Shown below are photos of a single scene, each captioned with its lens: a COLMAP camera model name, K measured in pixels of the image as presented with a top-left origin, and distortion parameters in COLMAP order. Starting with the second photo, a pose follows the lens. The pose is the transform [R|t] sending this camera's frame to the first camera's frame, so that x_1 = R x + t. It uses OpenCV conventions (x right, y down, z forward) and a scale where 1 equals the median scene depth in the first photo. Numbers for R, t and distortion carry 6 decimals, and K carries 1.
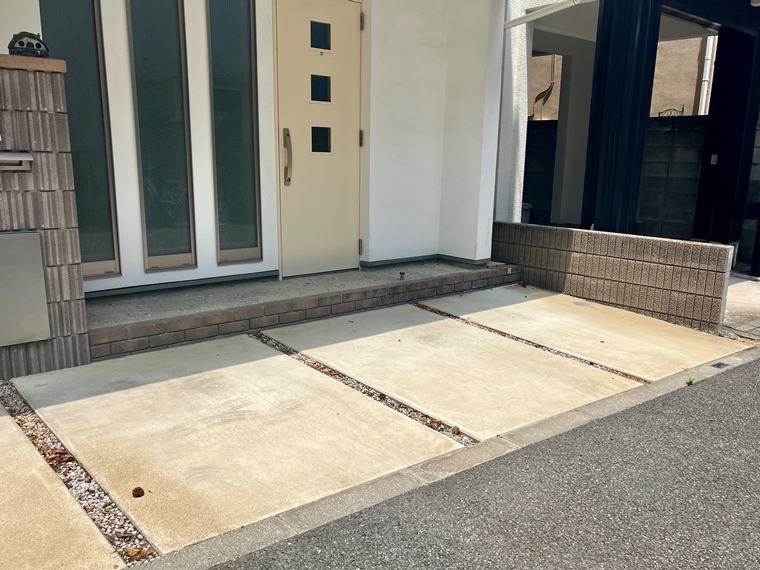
lens RADIAL K [[652.4, 0, 386.5], [0, 652.4, 313.3], [0, 0, 1]] dist [0.038505, -0.010040]
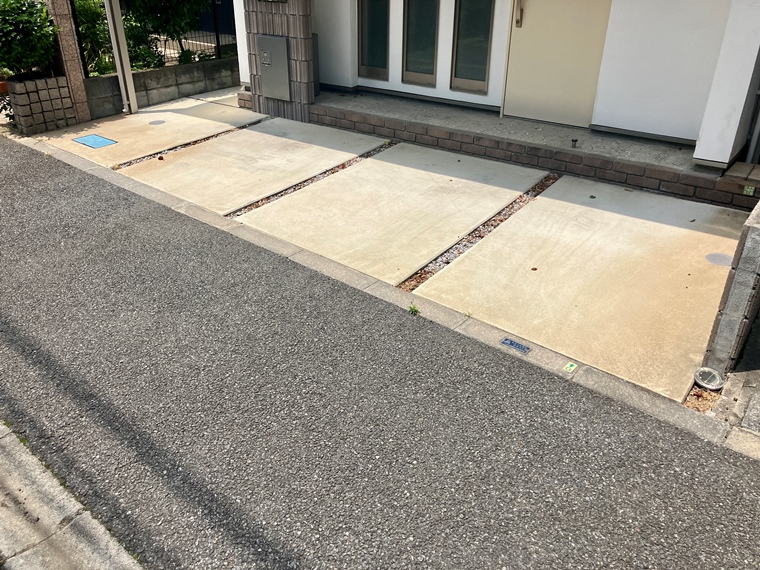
lens RADIAL K [[634.2, 0, 380.5], [0, 634.2, 283.8], [0, 0, 1]] dist [0.038311, -0.045619]
pose [[0.185453, 0.439910, -0.878685, 0.931646], [-0.233878, 0.888260, 0.395342, -0.191056], [0.954415, 0.132188, 0.267616, 0.595987]]
